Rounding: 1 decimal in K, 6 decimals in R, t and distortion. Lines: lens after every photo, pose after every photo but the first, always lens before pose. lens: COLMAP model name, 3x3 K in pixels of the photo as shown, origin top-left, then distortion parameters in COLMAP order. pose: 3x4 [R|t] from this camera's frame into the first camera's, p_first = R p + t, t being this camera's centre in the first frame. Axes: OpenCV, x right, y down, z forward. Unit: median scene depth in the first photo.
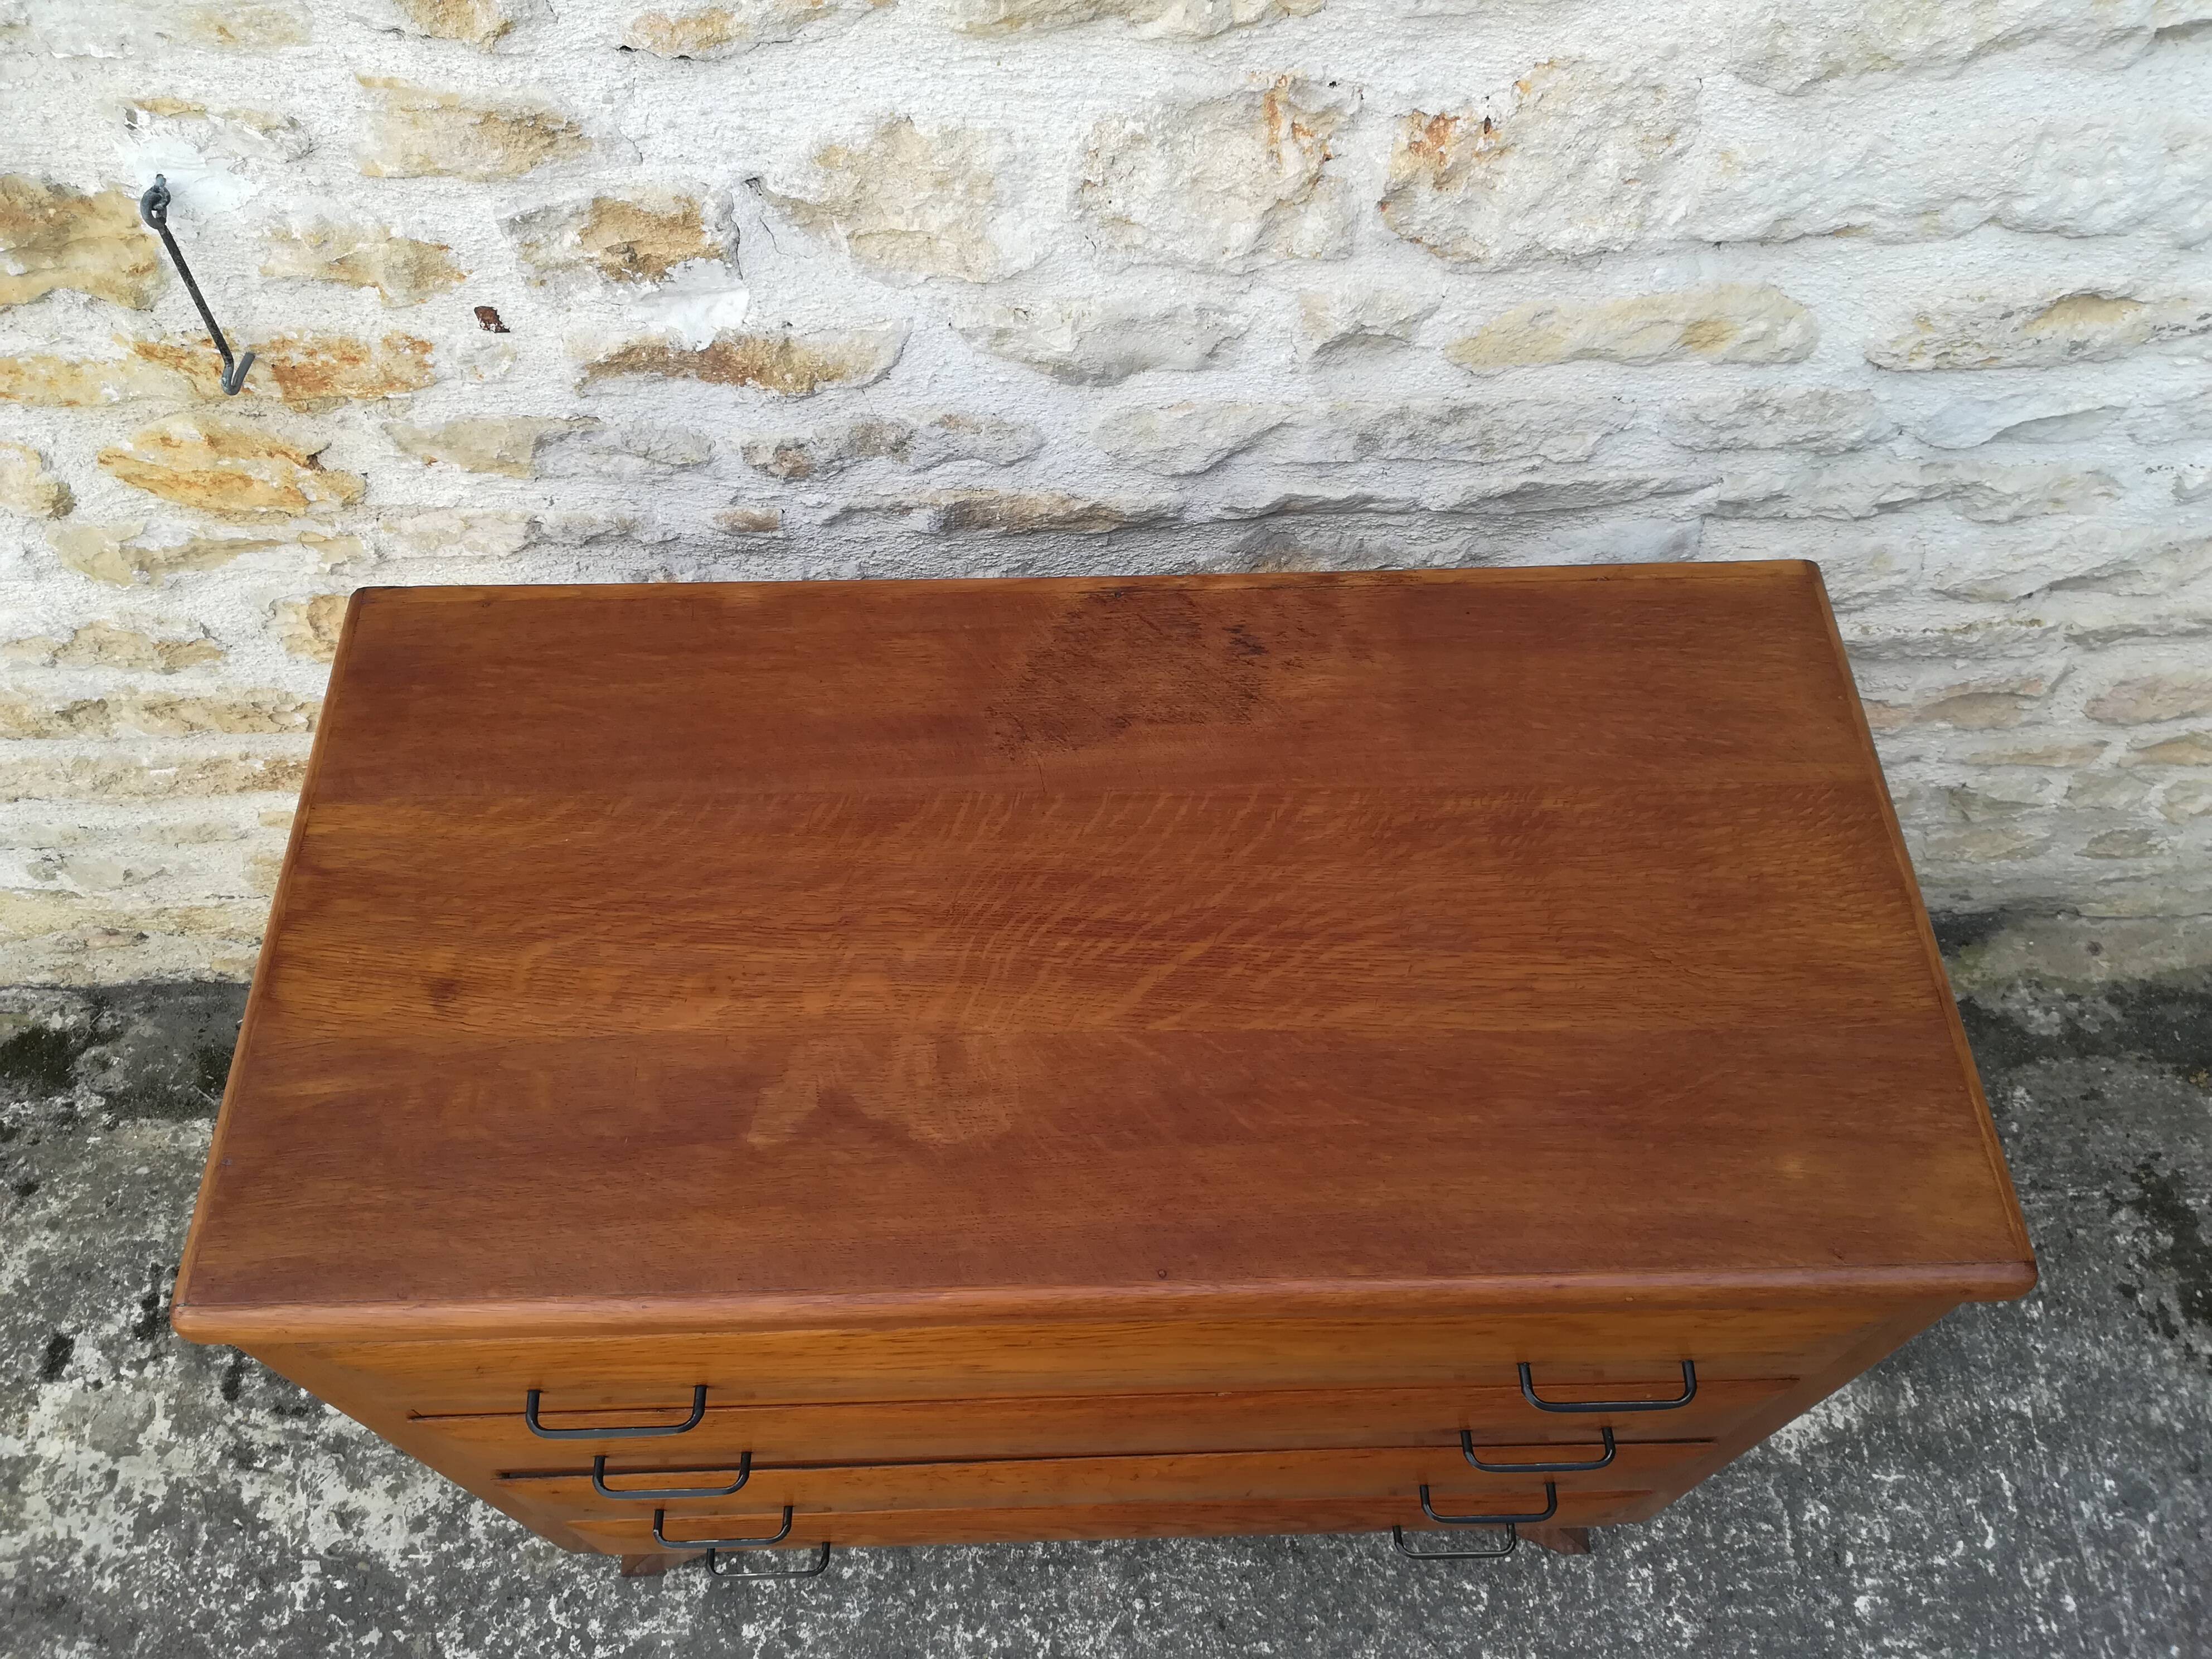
lens RADIAL K [[1742.5, 0, 1107.6], [0, 1742.5, 858.0], [0, 0, 1]] dist [0.047237, -0.071314]
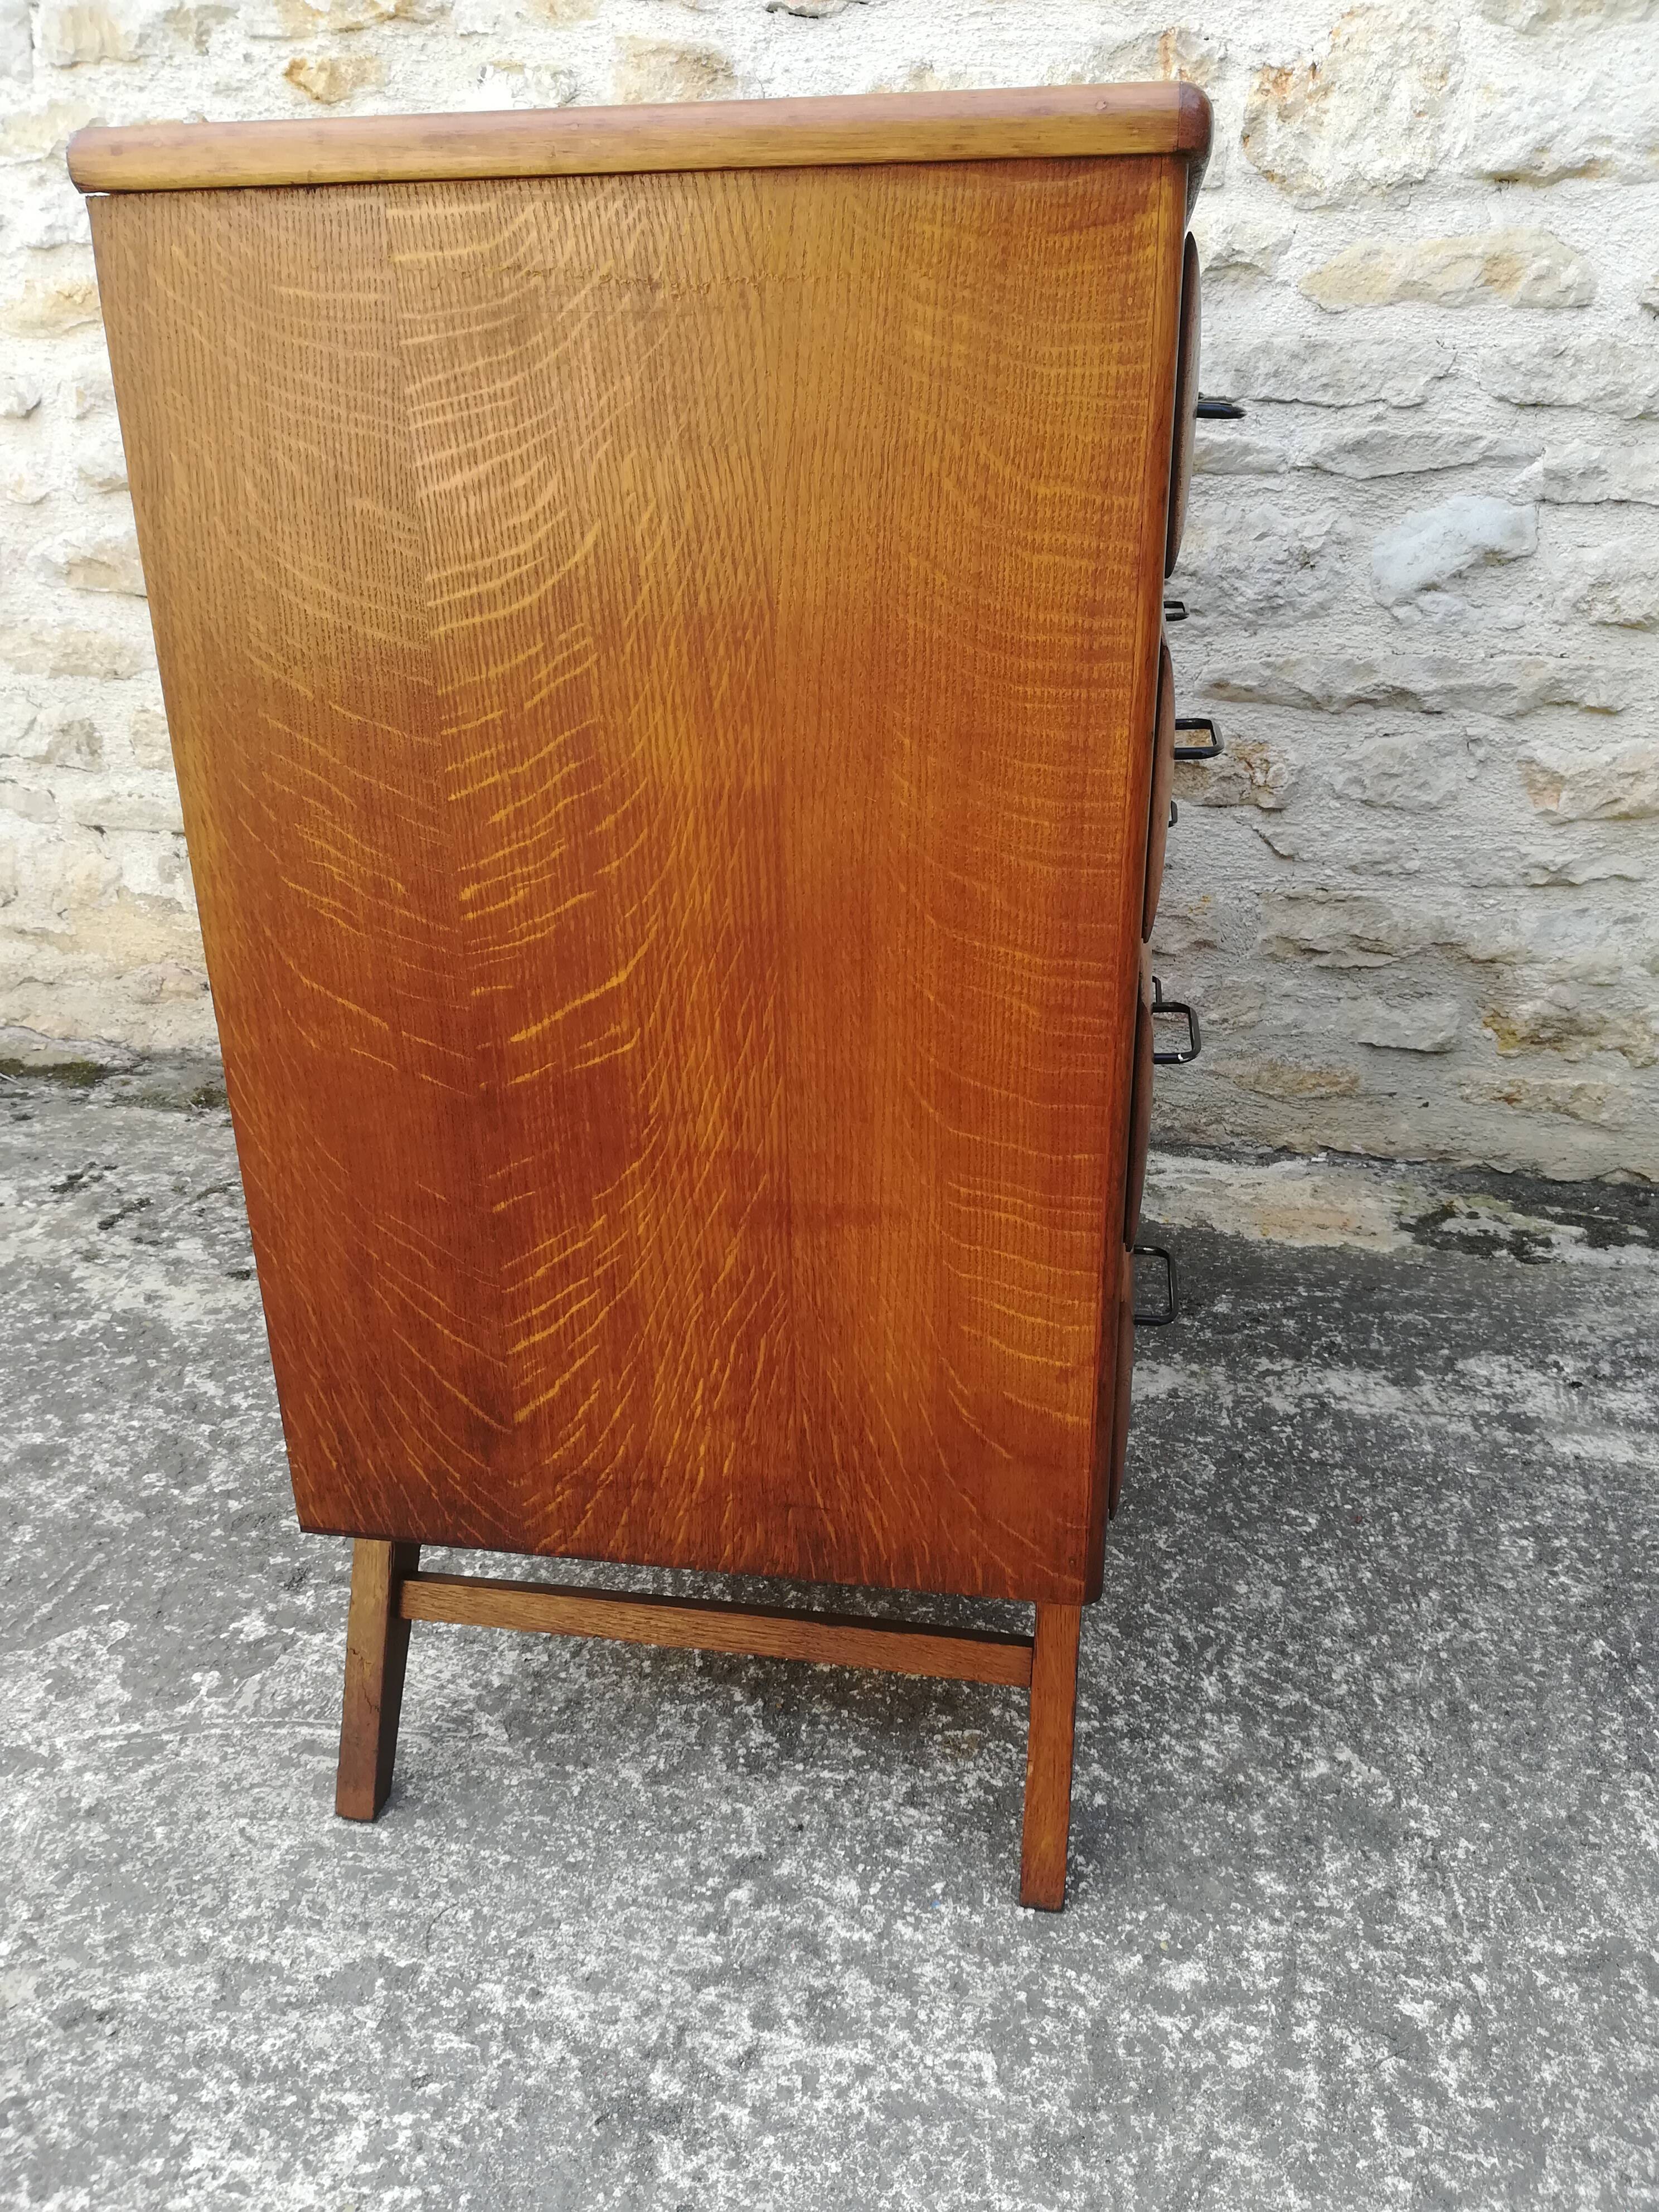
lens RADIAL K [[1742.5, 0, 805.3], [0, 1742.5, 1104.6], [0, 0, 1]] dist [0.047237, -0.071314]
pose [[0.961635, 0.101246, -0.254965, 0.219705], [-0.234774, 0.784512, -0.573954, 0.995509], [0.141913, 0.611793, 0.778184, 0.259647]]
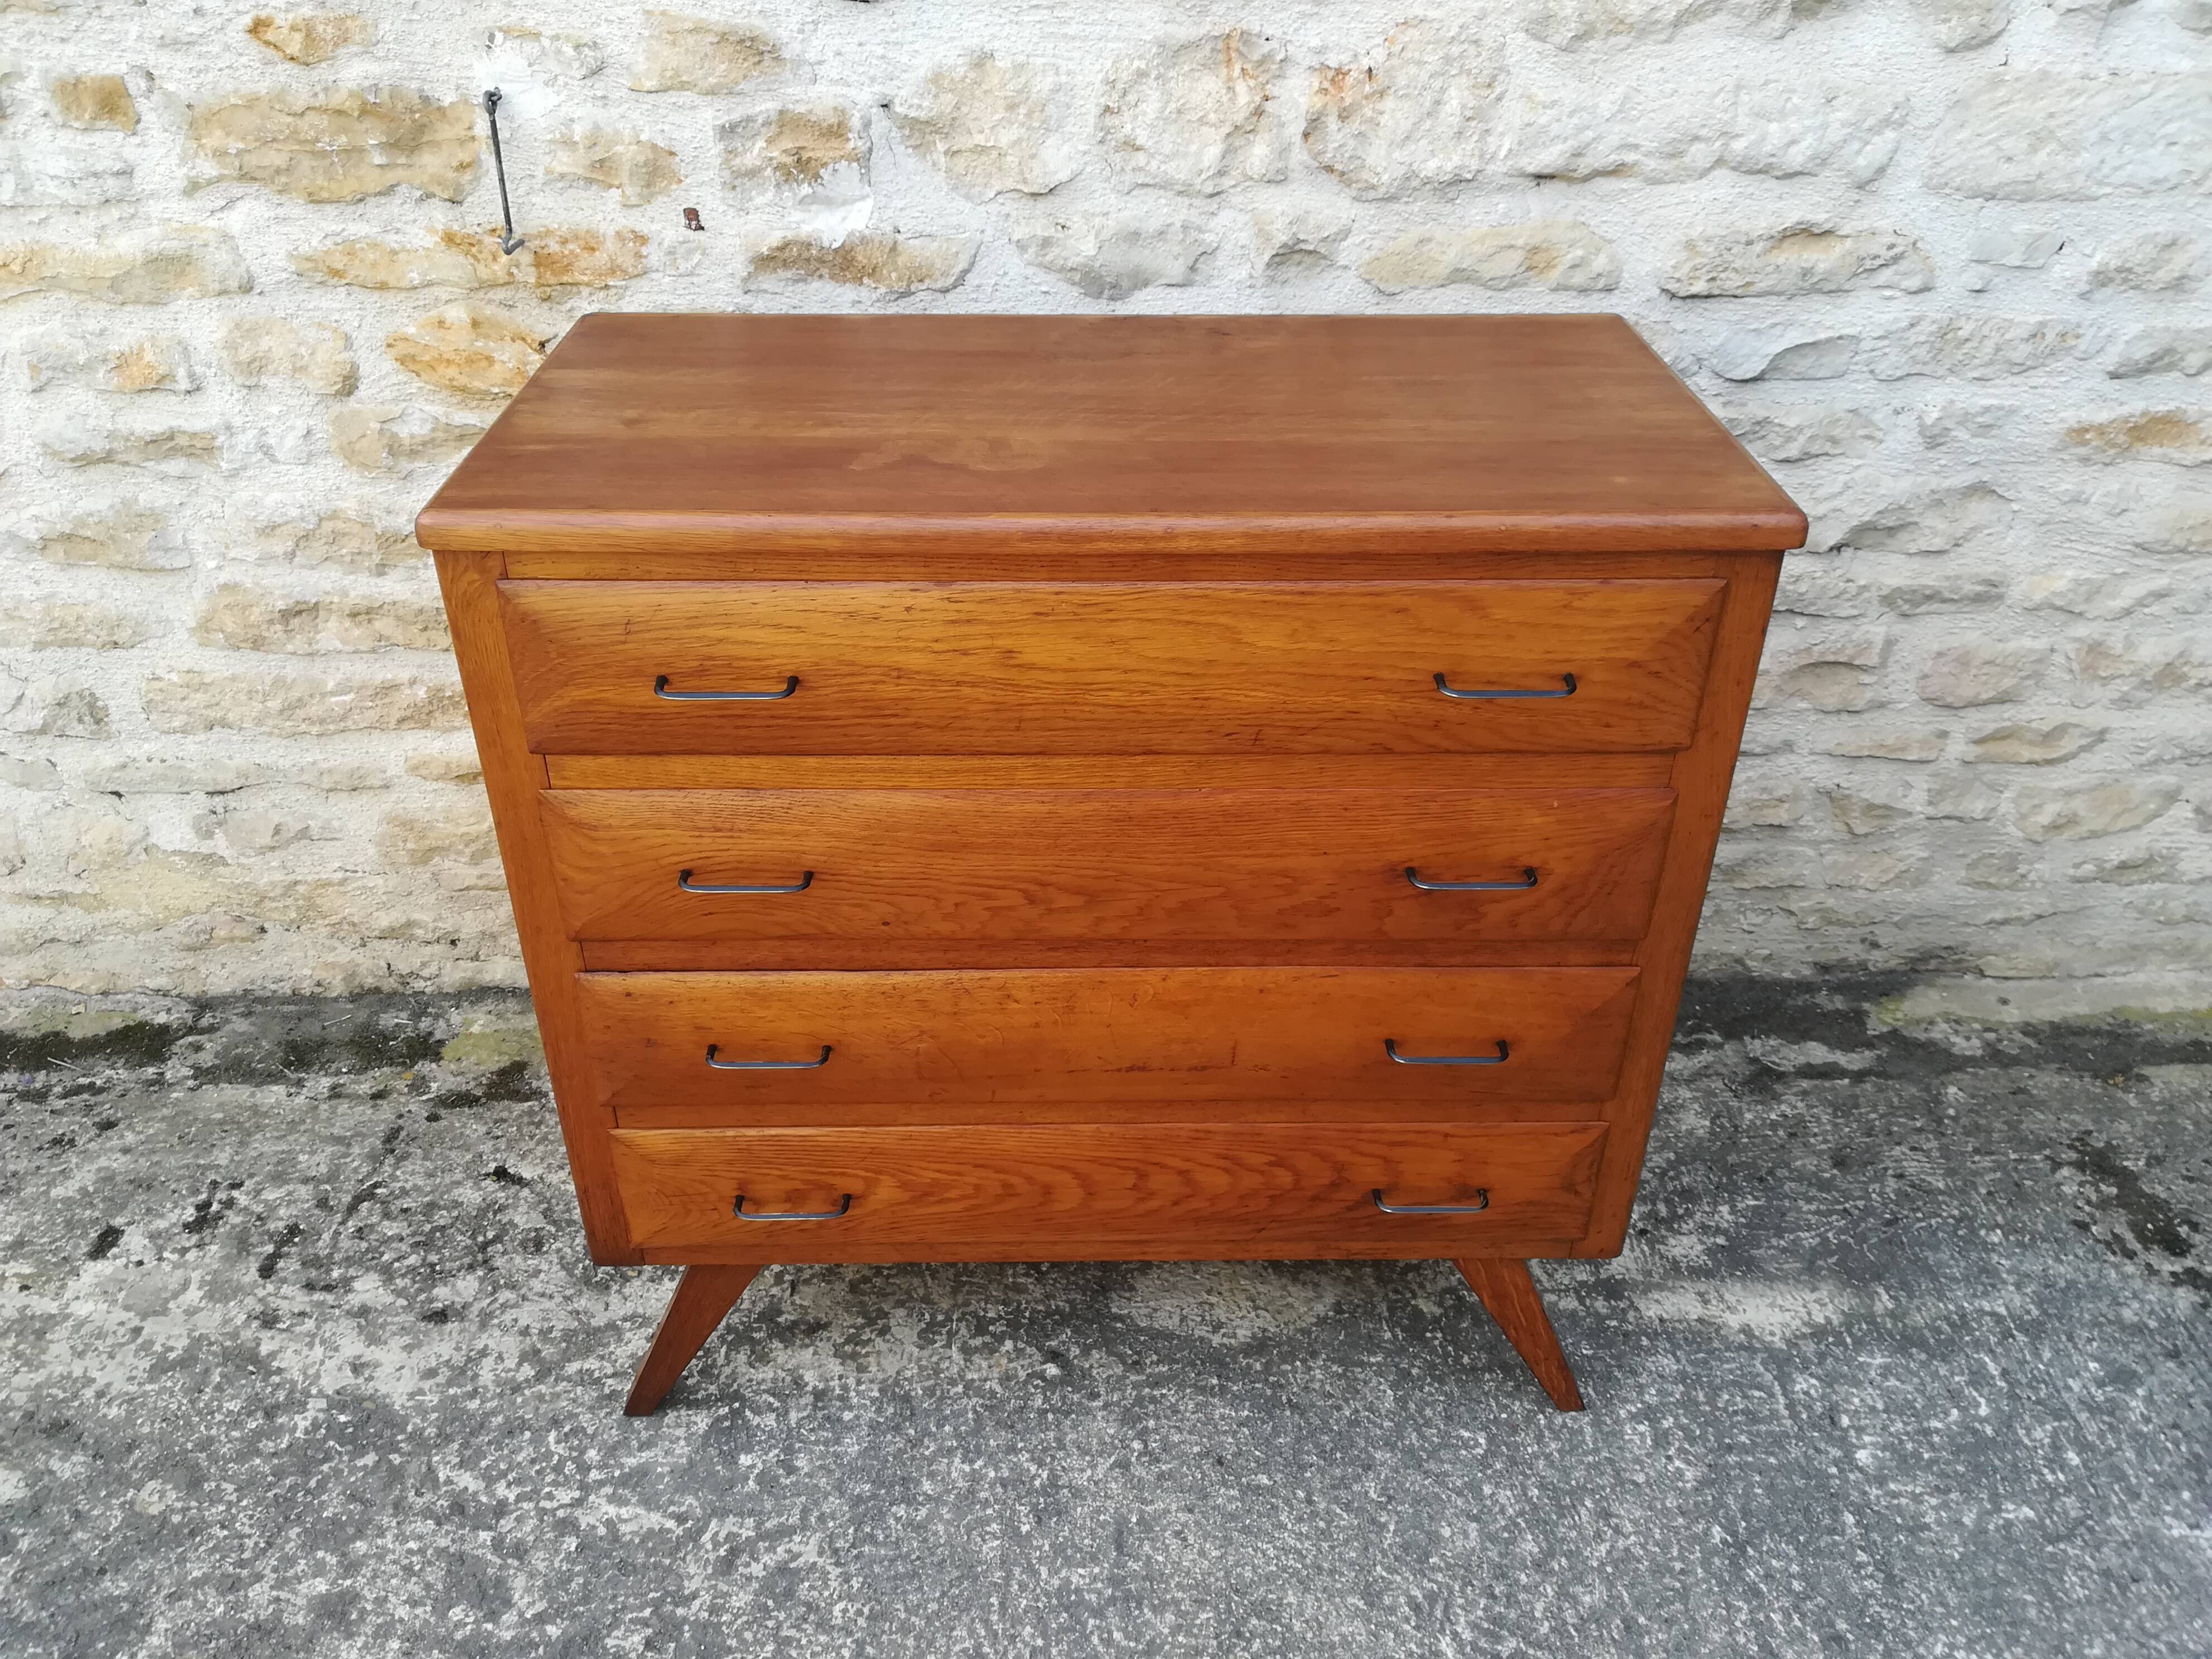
lens RADIAL K [[1742.5, 0, 1106.6], [0, 1742.5, 845.2], [0, 0, 1]] dist [0.047237, -0.071314]
pose [[0.999910, 0.011381, -0.007172, 0.004584], [-0.013379, 0.896791, -0.442253, 0.702275], [0.001399, 0.442309, 0.896862, -0.058859]]
